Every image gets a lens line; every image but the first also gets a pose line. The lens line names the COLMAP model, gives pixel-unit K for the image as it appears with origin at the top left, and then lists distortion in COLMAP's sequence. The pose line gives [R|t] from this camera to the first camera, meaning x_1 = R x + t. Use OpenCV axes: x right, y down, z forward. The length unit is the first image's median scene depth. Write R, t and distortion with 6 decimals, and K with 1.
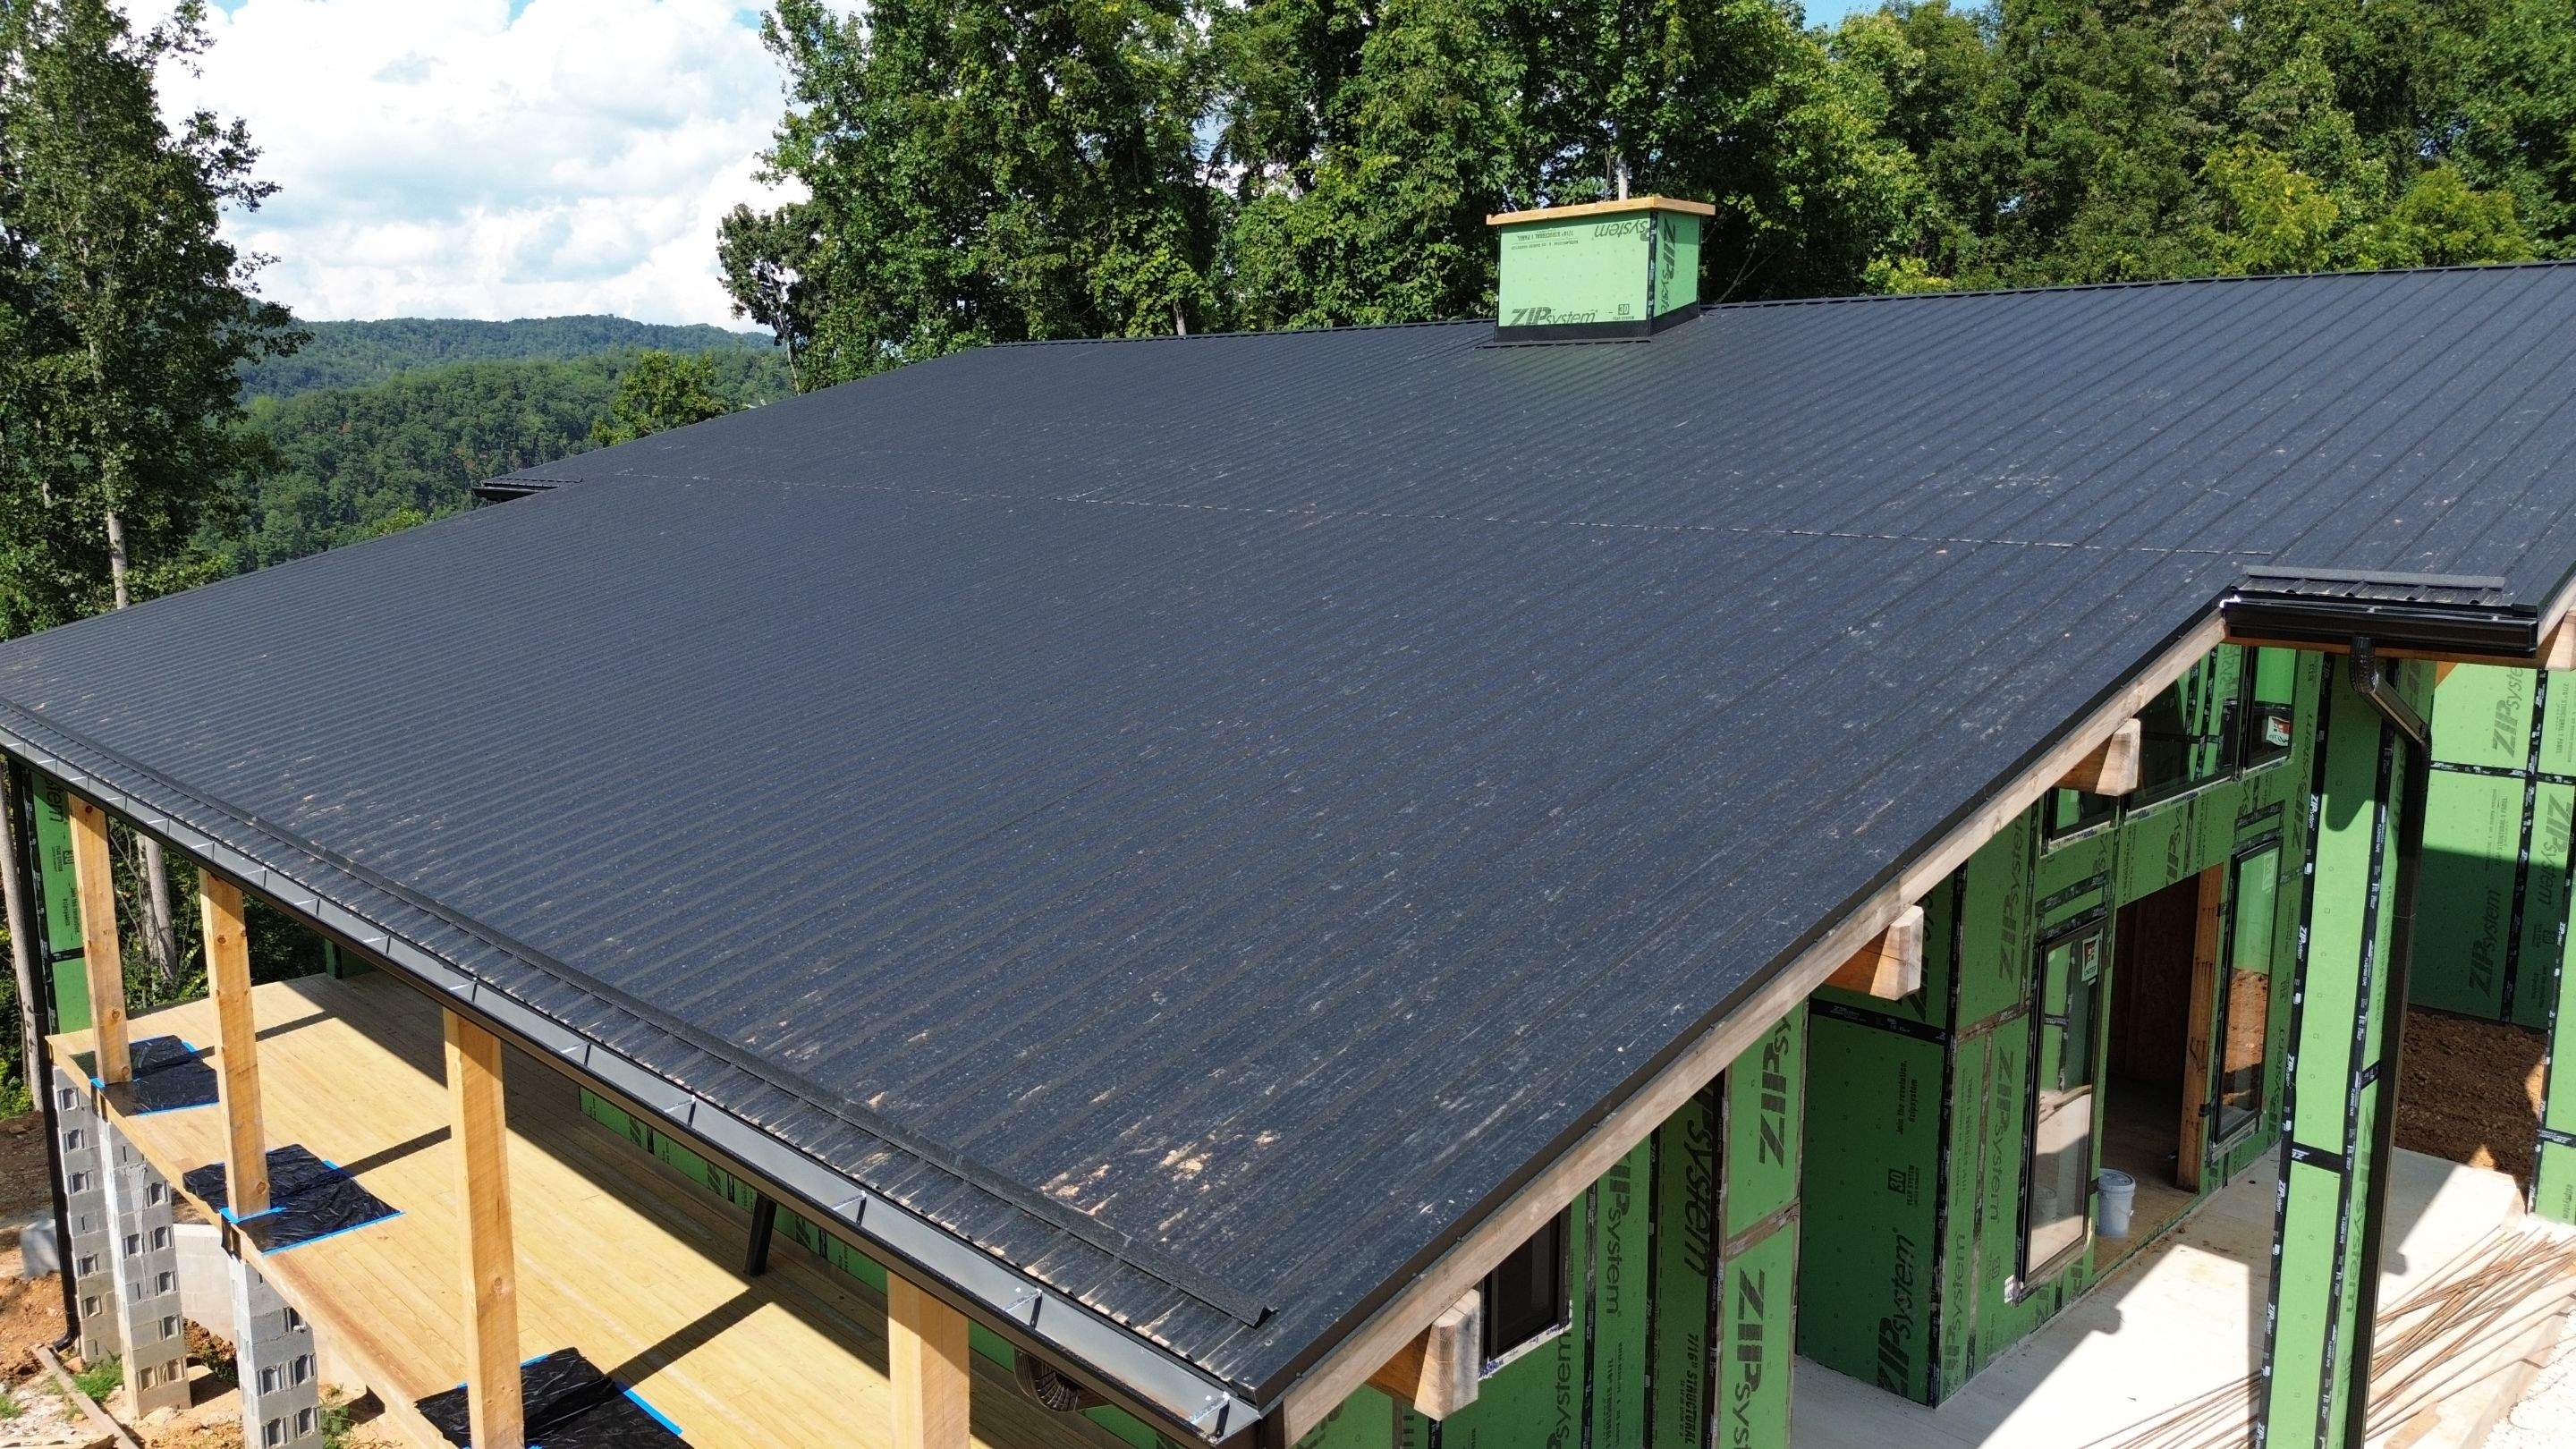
lens RADIAL K [[1833.9, 0, 1285.4], [0, 1833.9, 716.0], [0, 0, 1]] dist [0.069930, -0.068796]
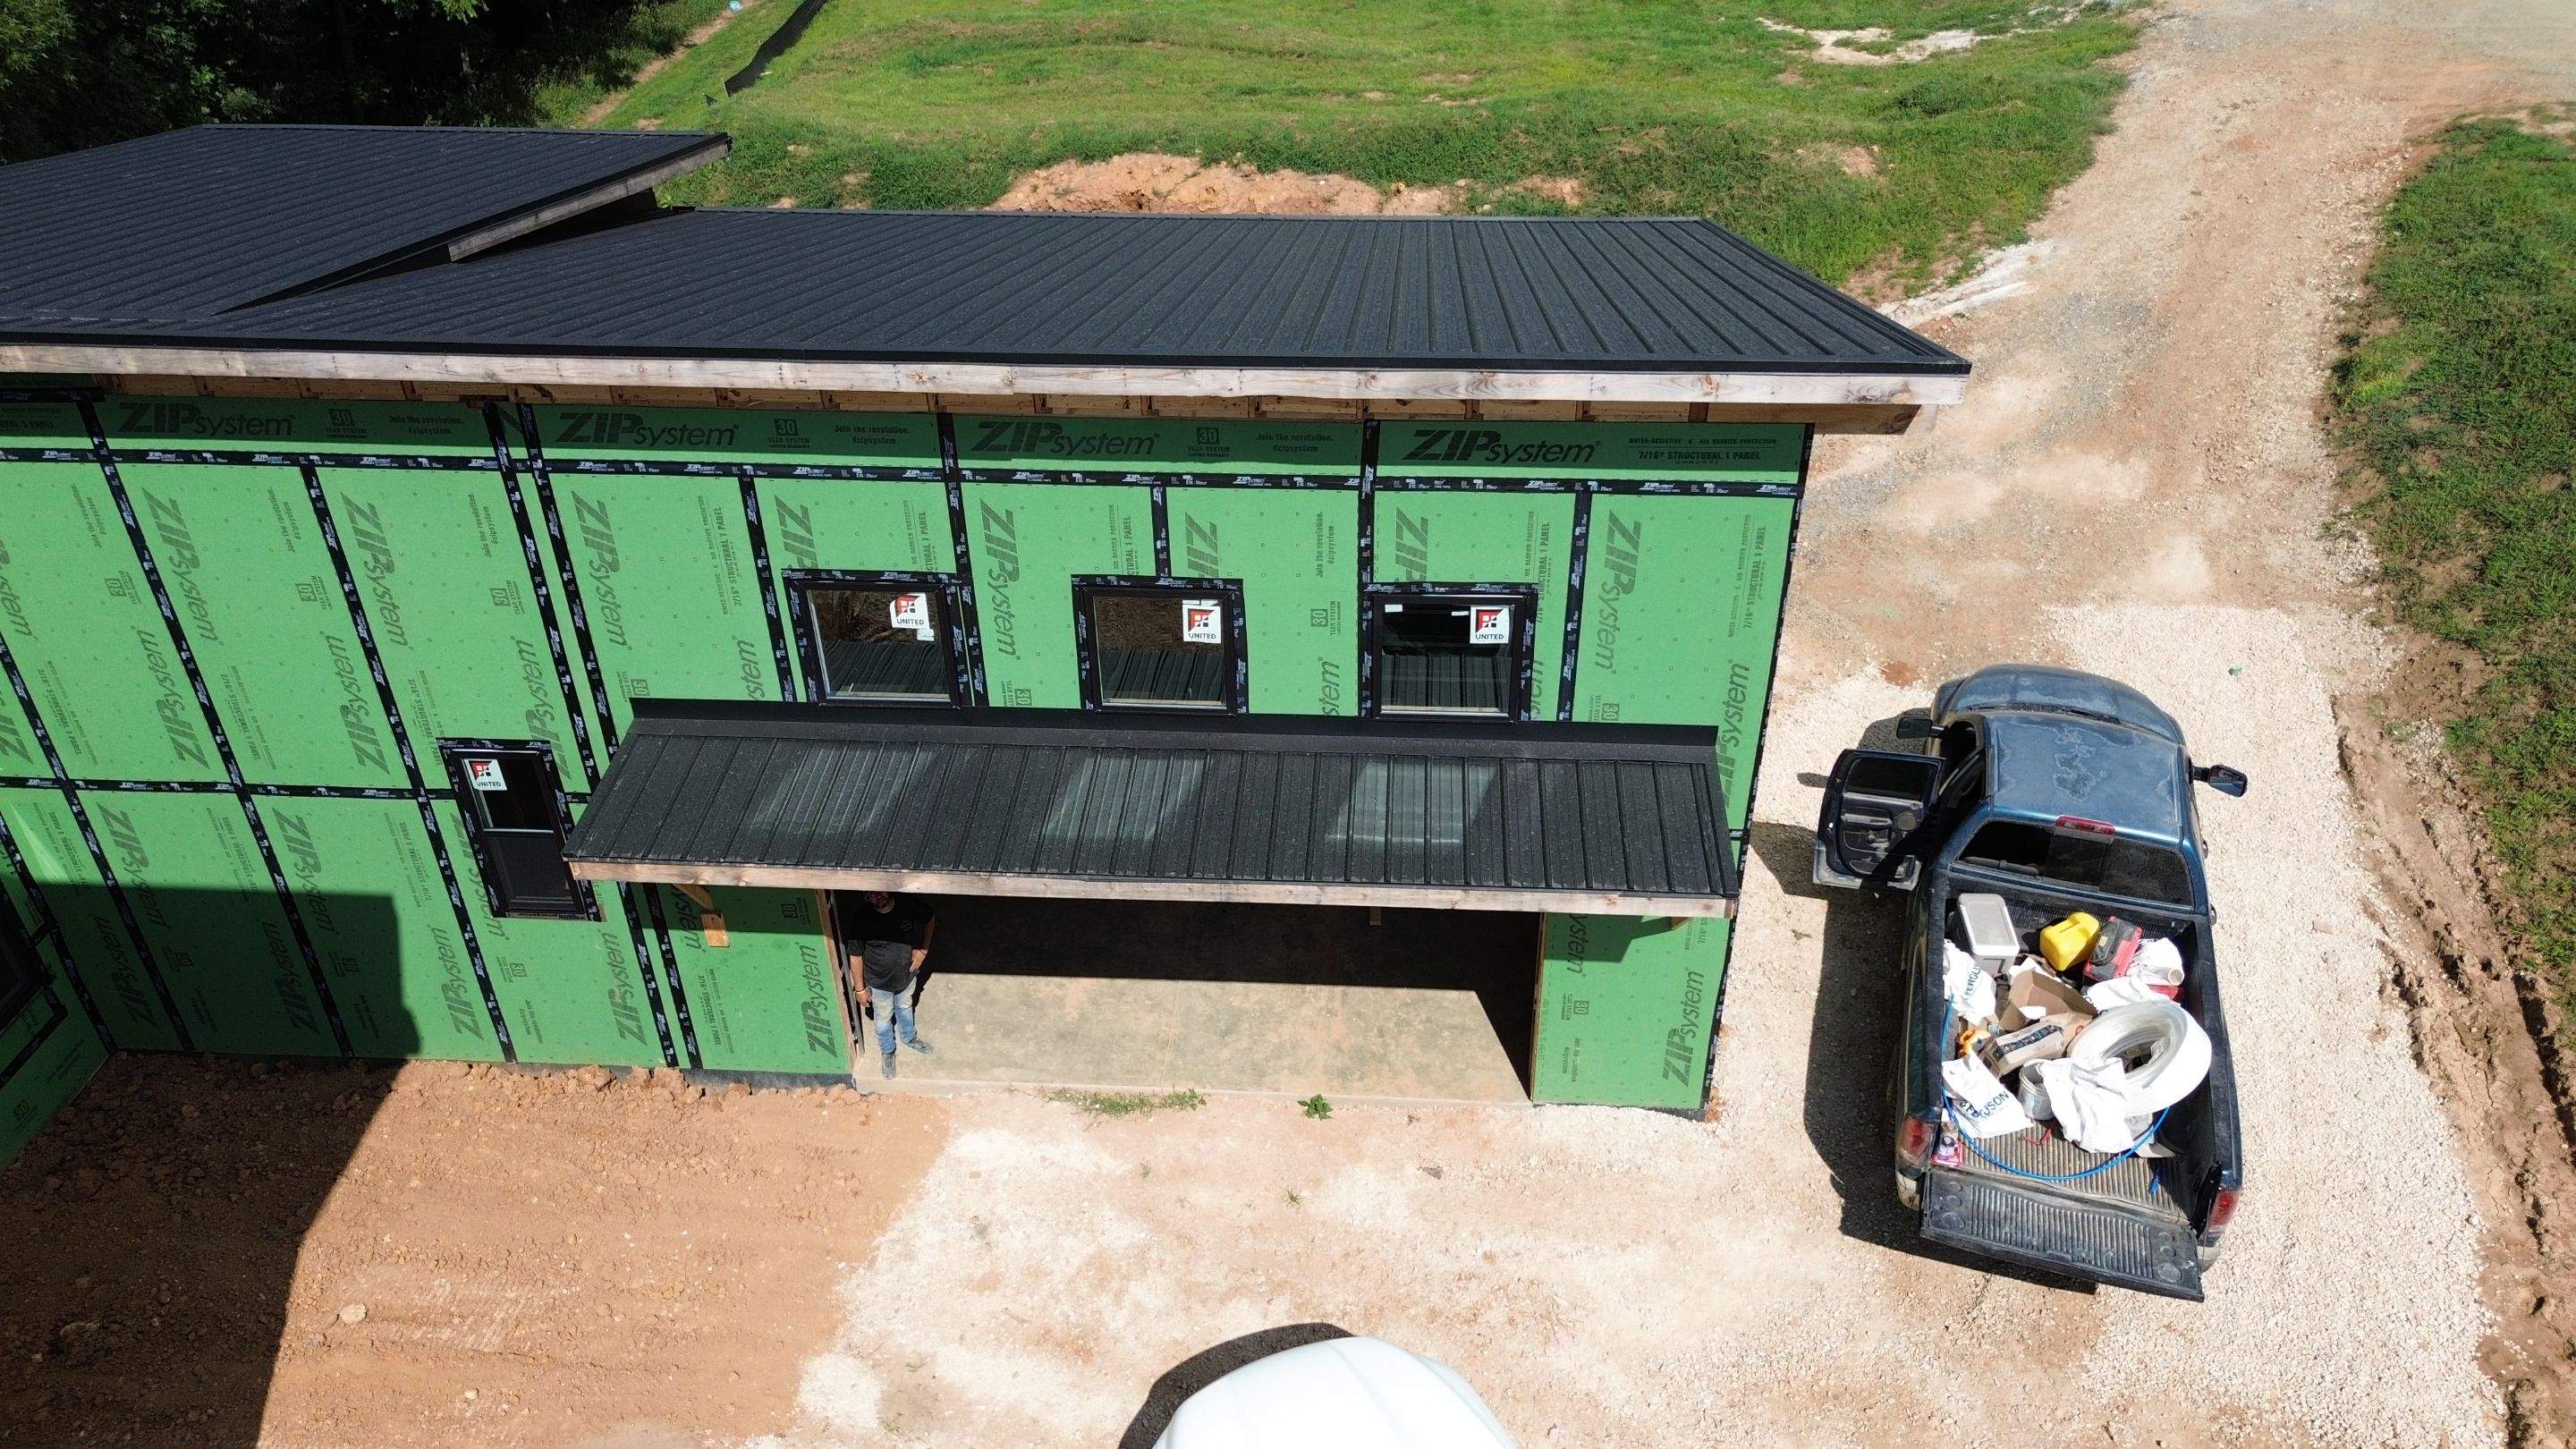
lens RADIAL K [[1833.9, 0, 1282.1], [0, 1833.9, 724.1], [0, 0, 1]] dist [0.069930, -0.068796]
pose [[0.752906, -0.375143, 0.540740, 0.247589], [0.118037, 0.885283, 0.449823, -0.106997], [-0.647456, -0.274847, 0.710816, 0.108433]]
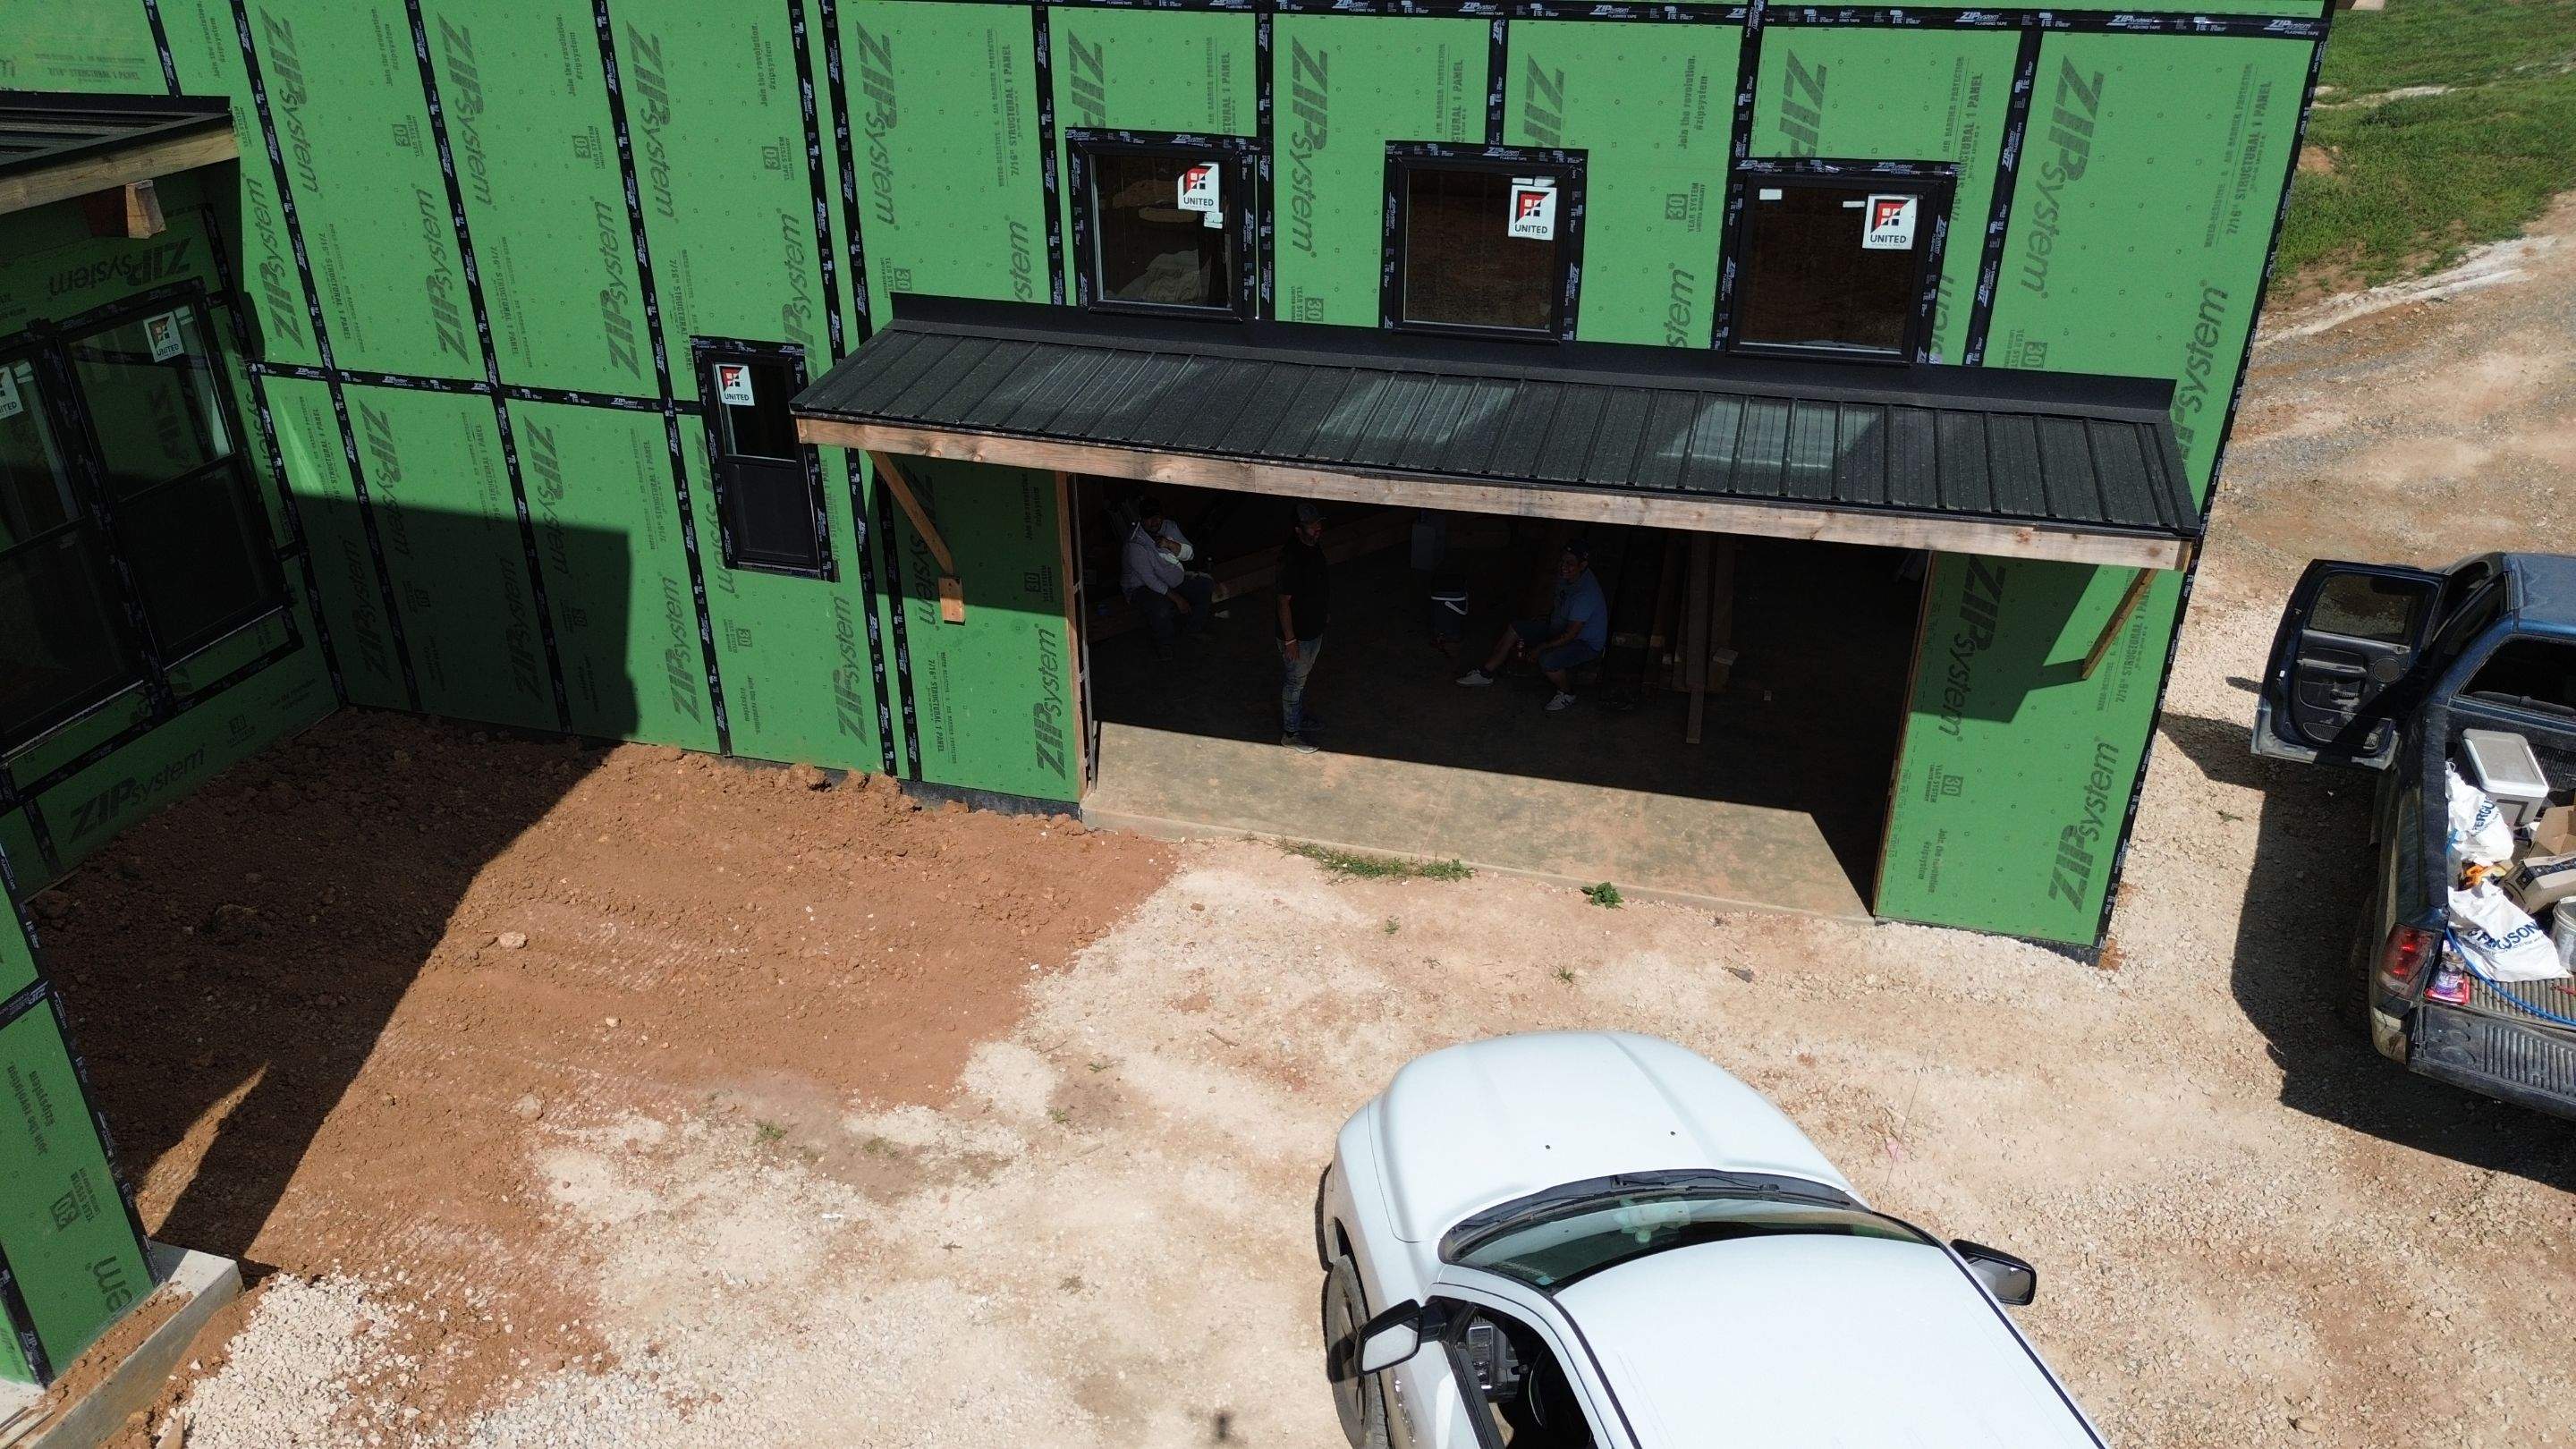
lens RADIAL K [[1833.9, 0, 1281.5], [0, 1833.9, 723.6], [0, 0, 1]] dist [0.069930, -0.068796]
pose [[0.868845, -0.230876, 0.437956, 0.247991], [0.080910, 0.938931, 0.334459, -0.022701], [-0.488429, -0.255158, 0.834465, 0.119384]]
